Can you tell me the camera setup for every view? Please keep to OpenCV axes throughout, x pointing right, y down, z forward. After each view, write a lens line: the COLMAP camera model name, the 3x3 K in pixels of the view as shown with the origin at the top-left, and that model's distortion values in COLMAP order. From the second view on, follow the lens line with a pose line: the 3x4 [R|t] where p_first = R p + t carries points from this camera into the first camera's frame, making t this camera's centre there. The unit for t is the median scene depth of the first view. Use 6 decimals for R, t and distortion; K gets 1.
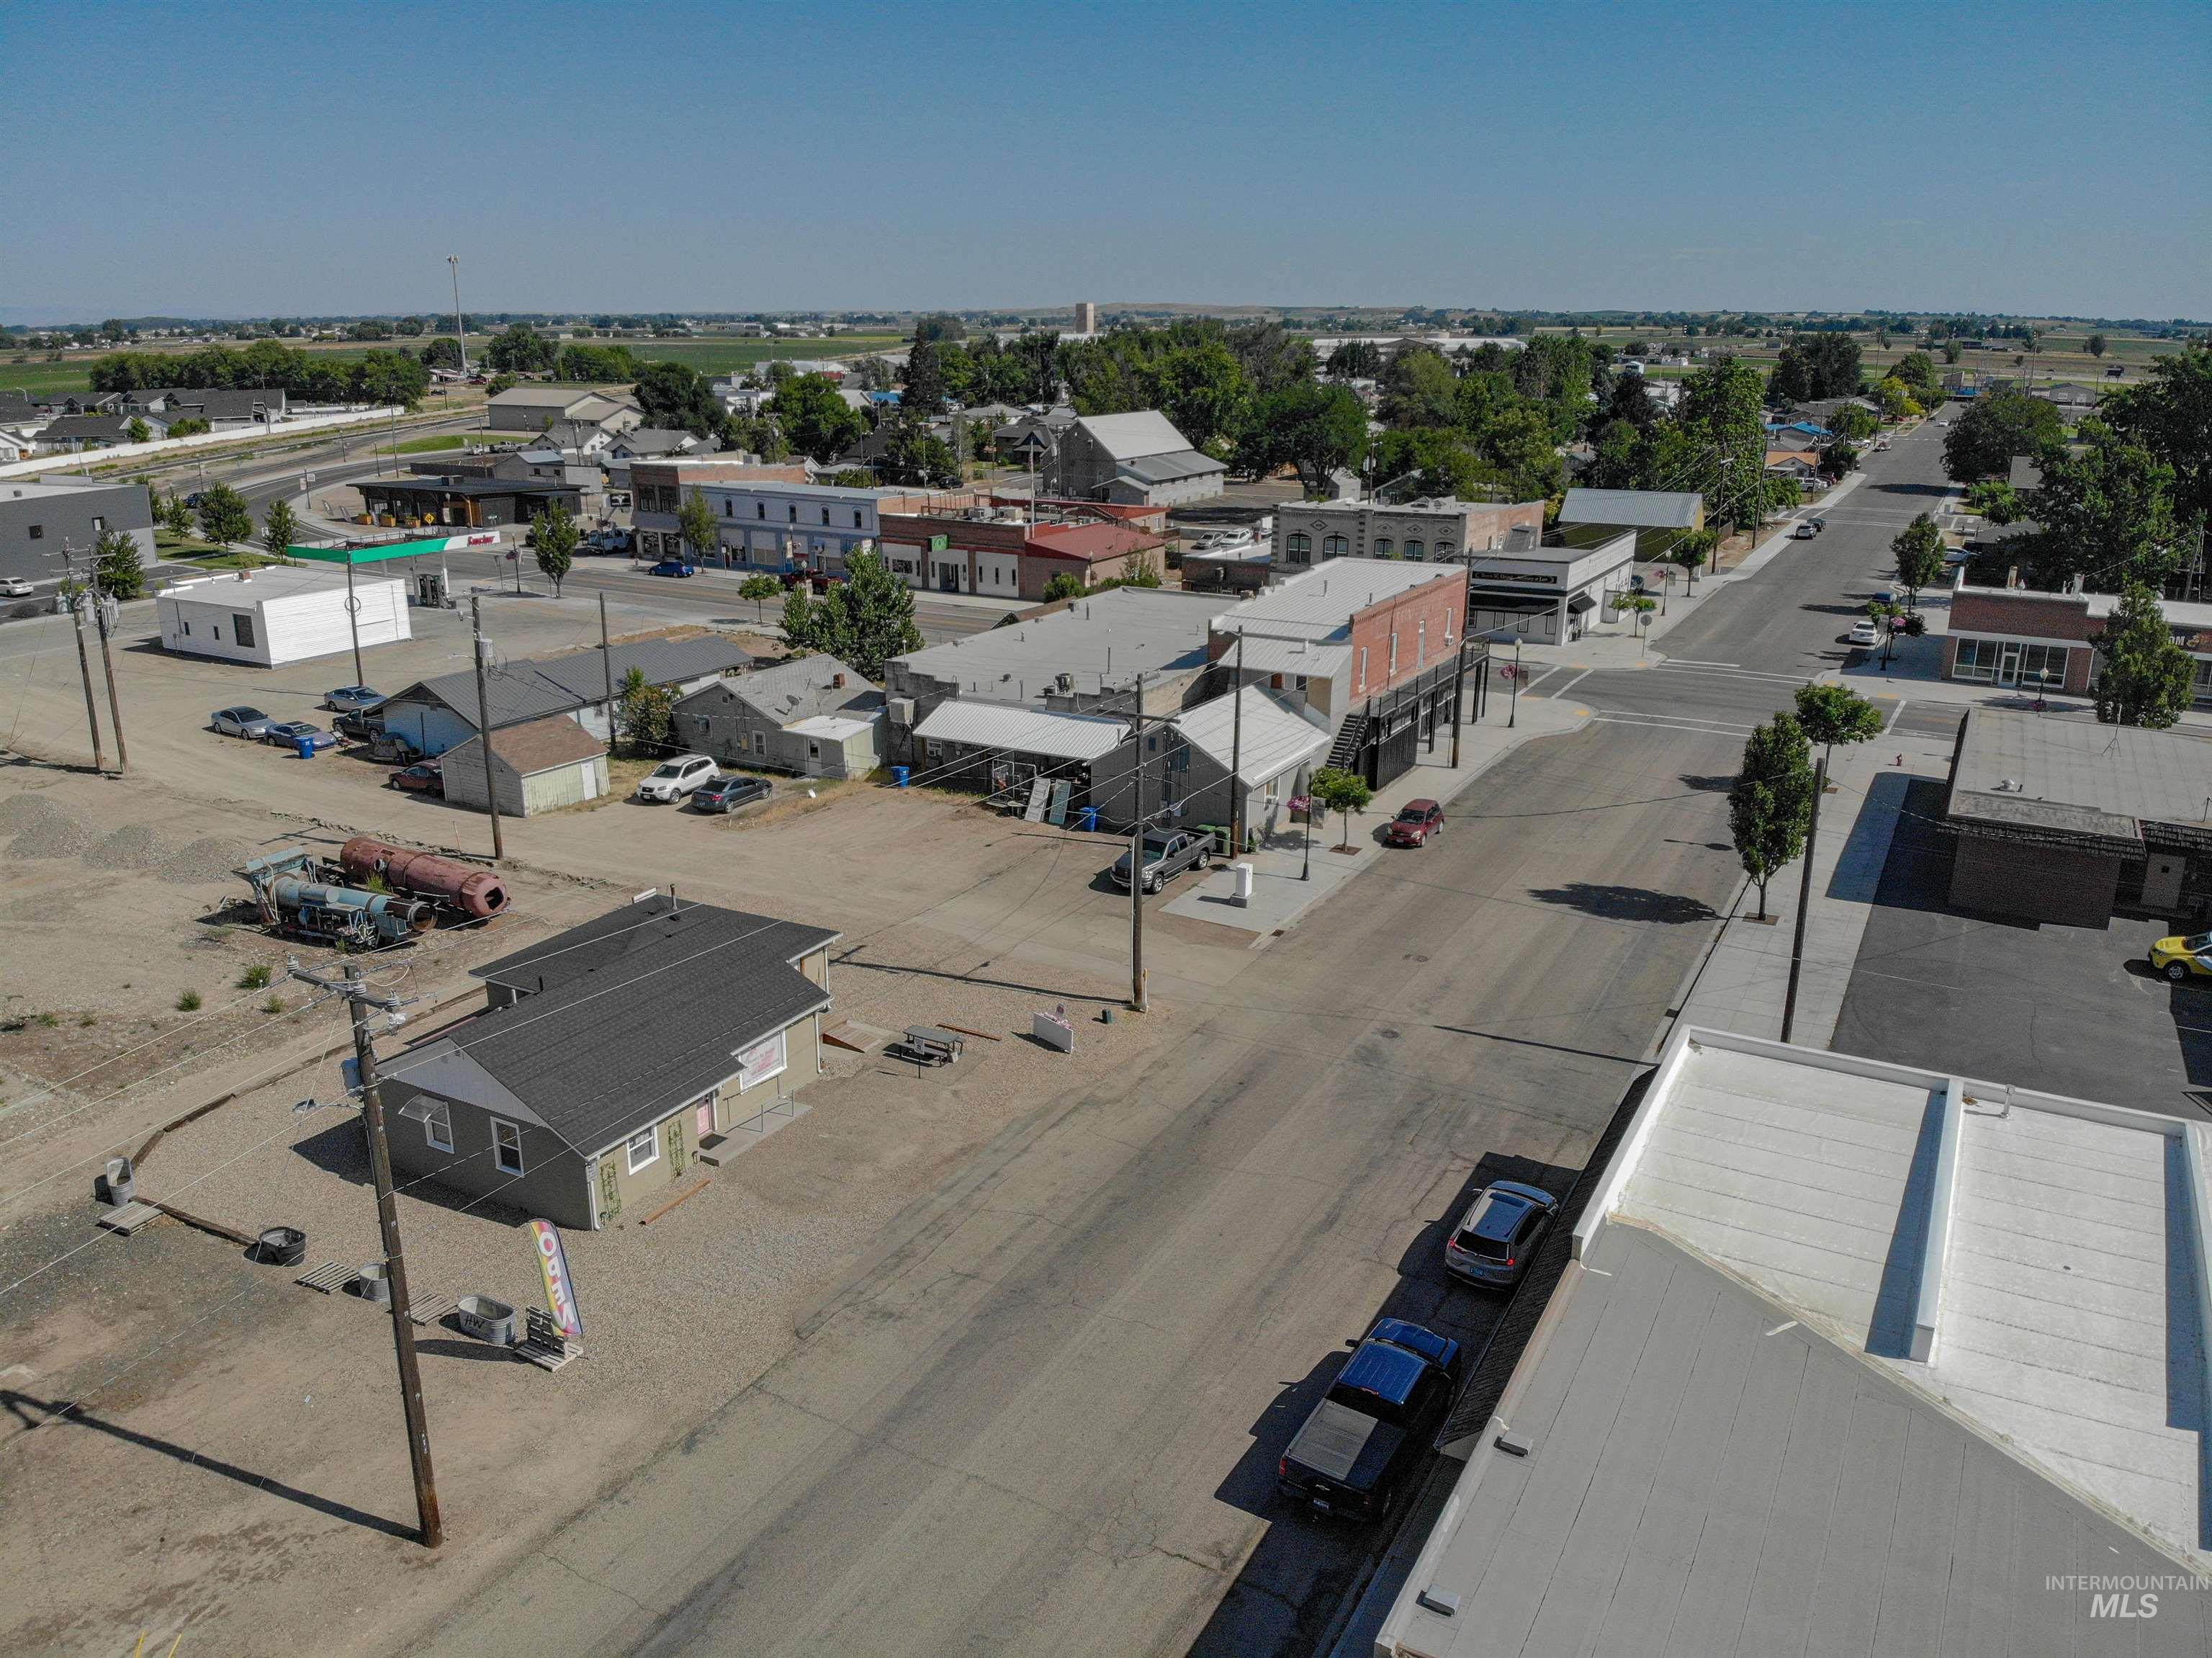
lens RADIAL K [[1620.9, 0, 1106.3], [0, 1620.9, 795.4], [0, 0, 1]] dist [0.105752, -0.216871]
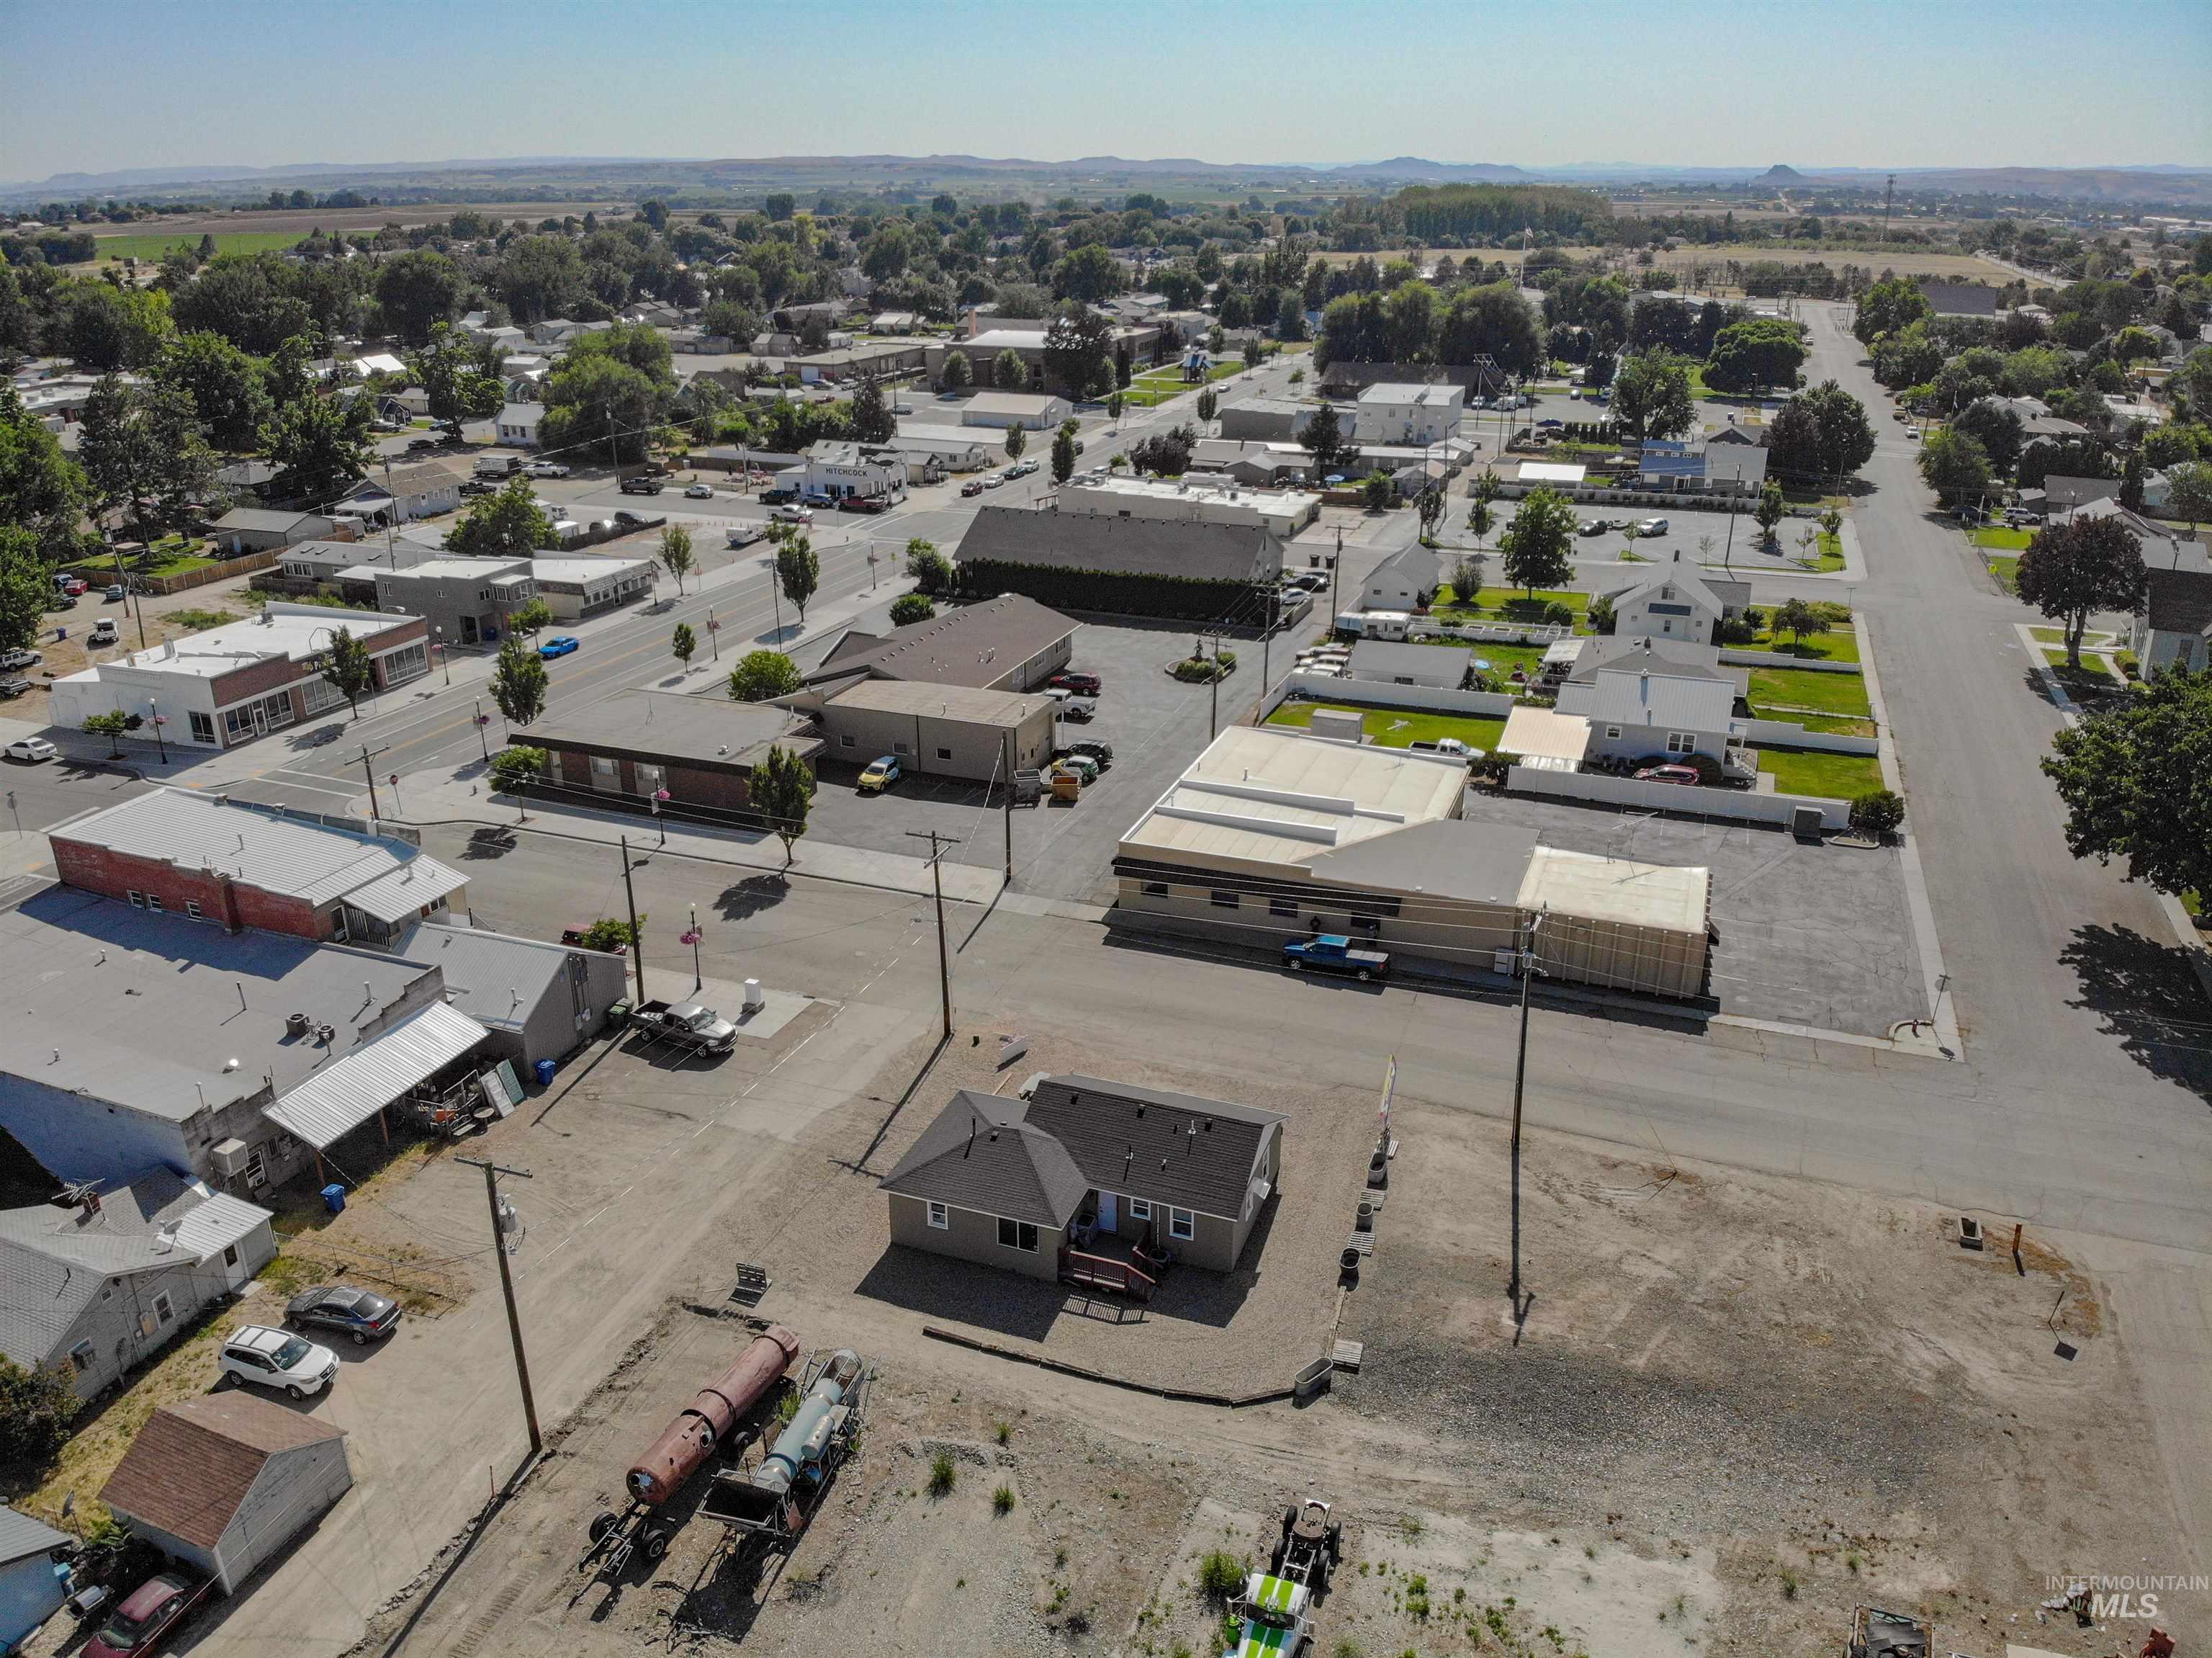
lens RADIAL K [[1586.8, 0, 1115.9], [0, 1586.8, 759.9], [0, 0, 1]] dist [0.072269, -0.169918]
pose [[-0.139410, -0.340396, 0.929890, -0.792016], [0.278608, 0.887642, 0.366700, -0.366776], [-0.950233, 0.310197, -0.028910, 0.490152]]
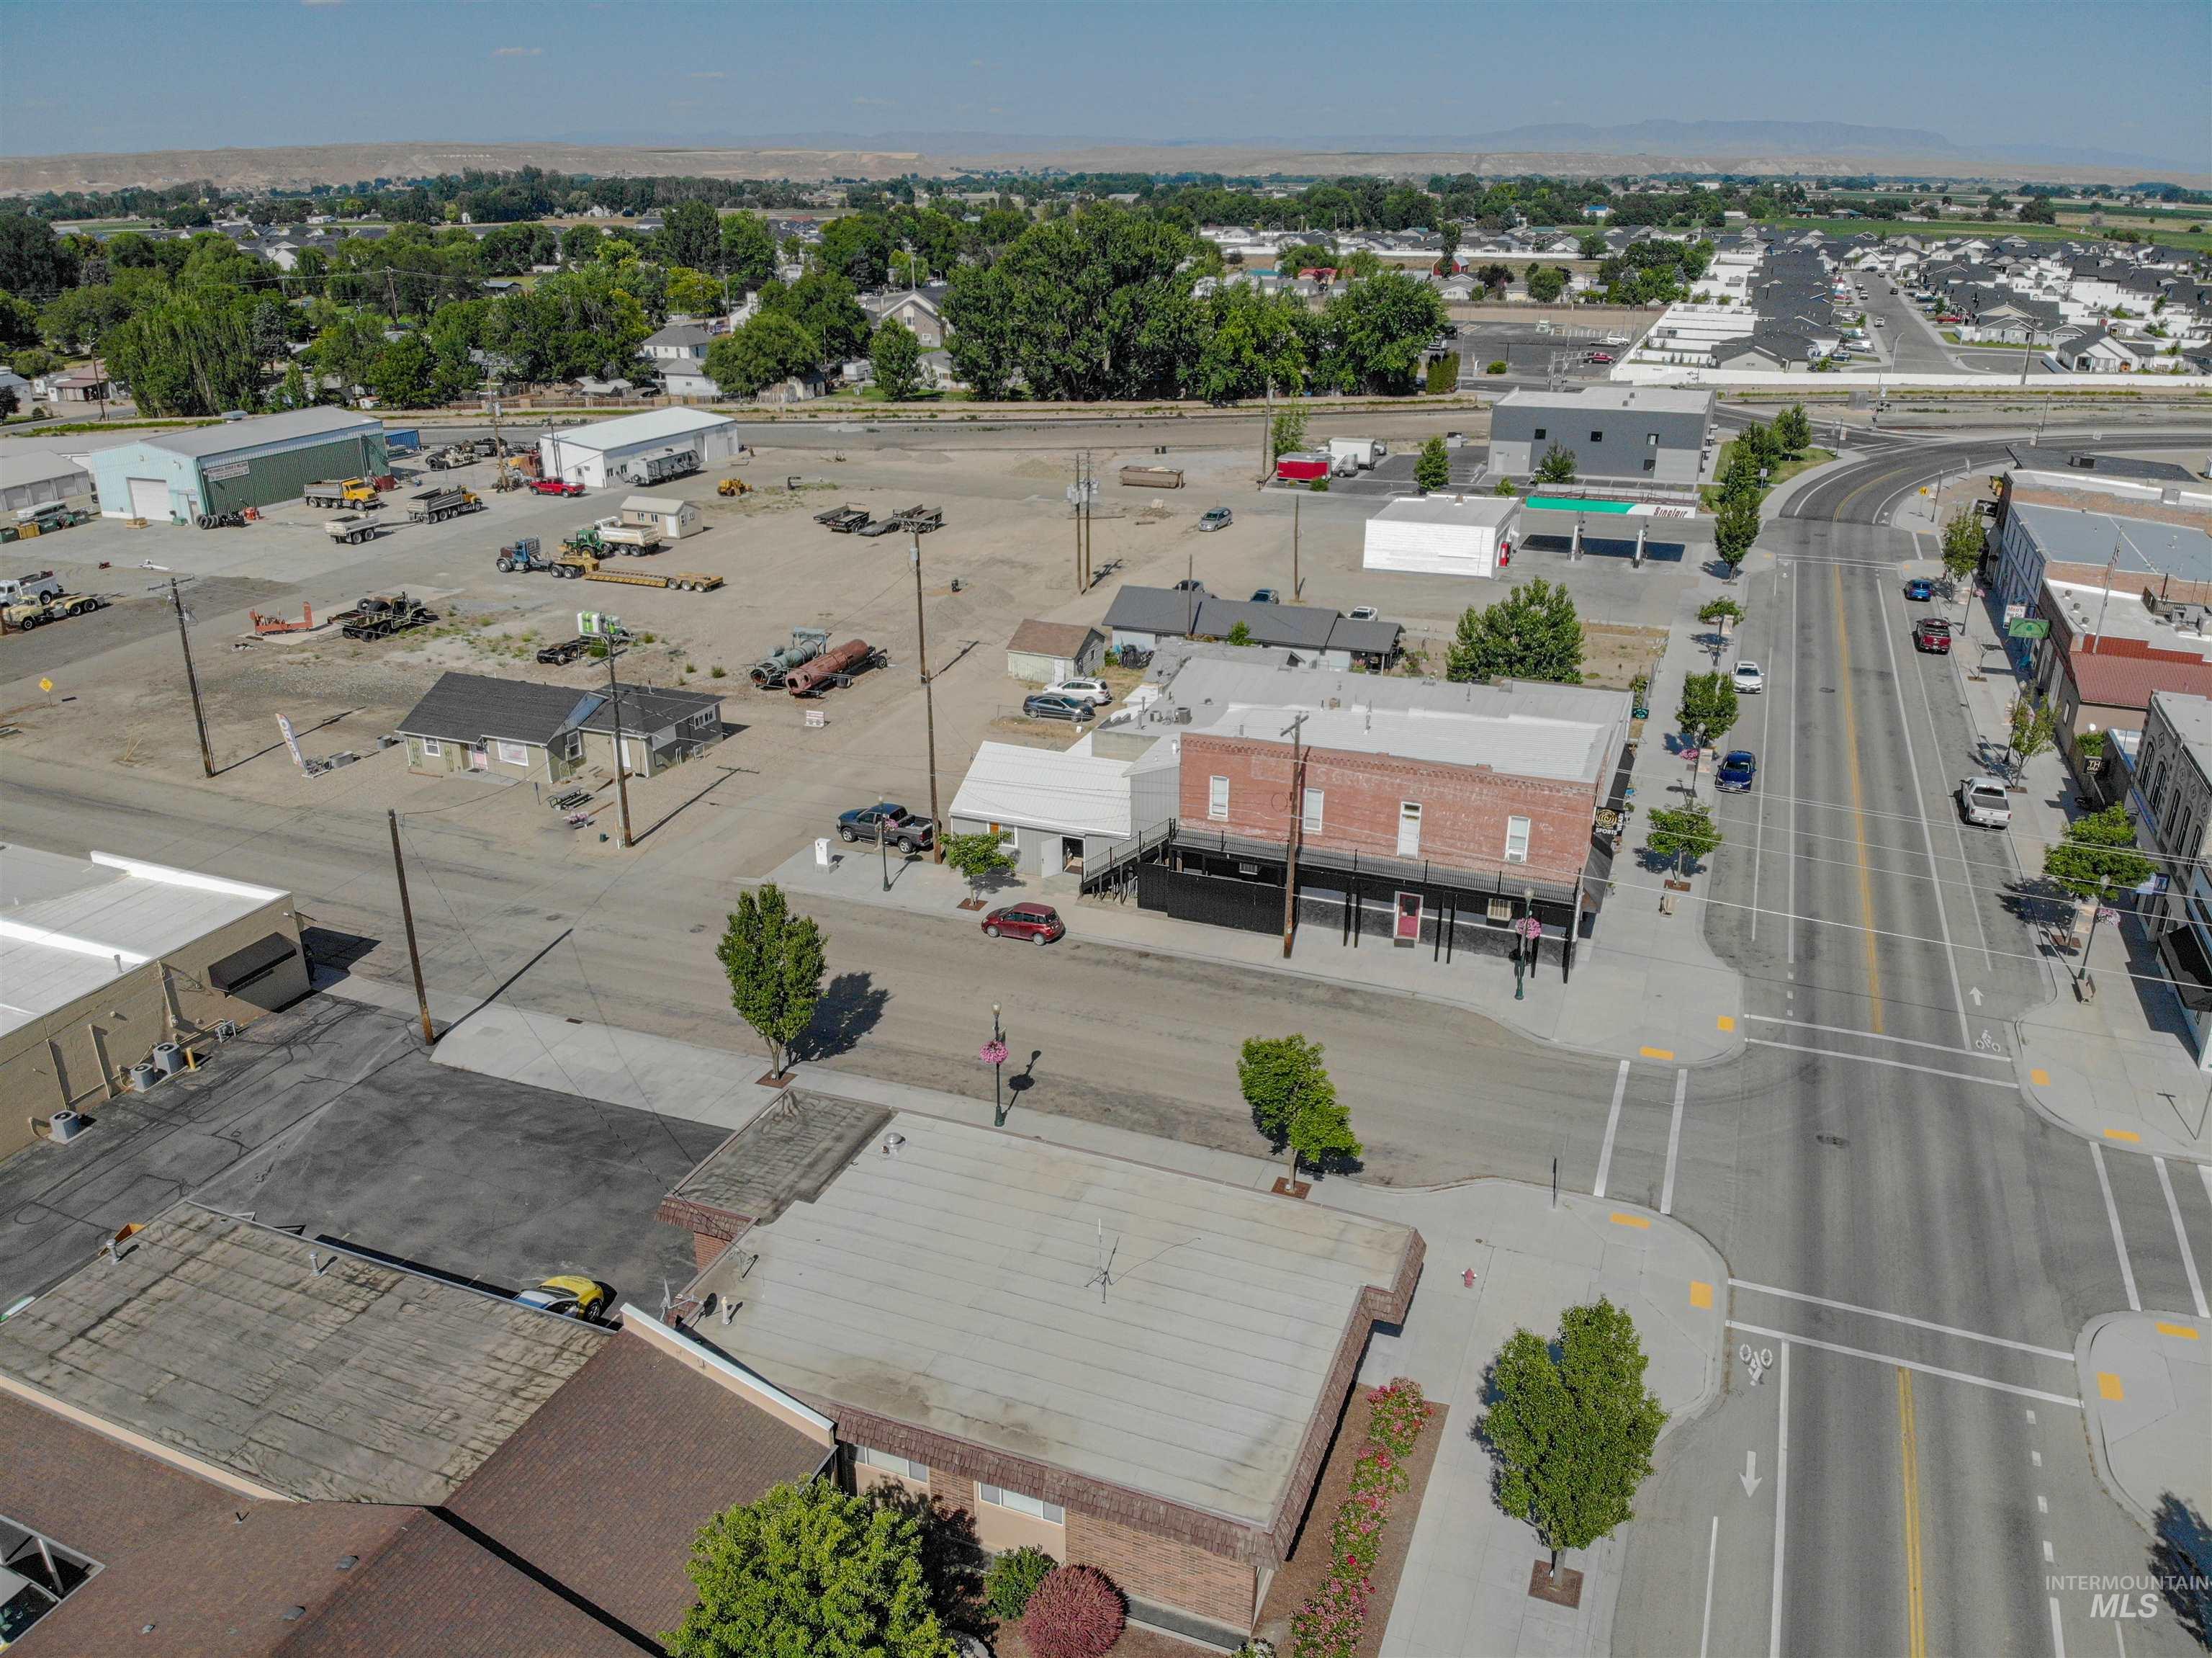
lens RADIAL K [[1607.1, 0, 1106.0], [0, 1607.1, 829.0], [0, 0, 1]] dist [0.151873, -0.308621]
pose [[0.123690, 0.371356, -0.920215, 0.892638], [-0.271549, 0.904606, 0.328557, -0.309014], [0.954443, 0.209245, 0.212732, 0.661320]]
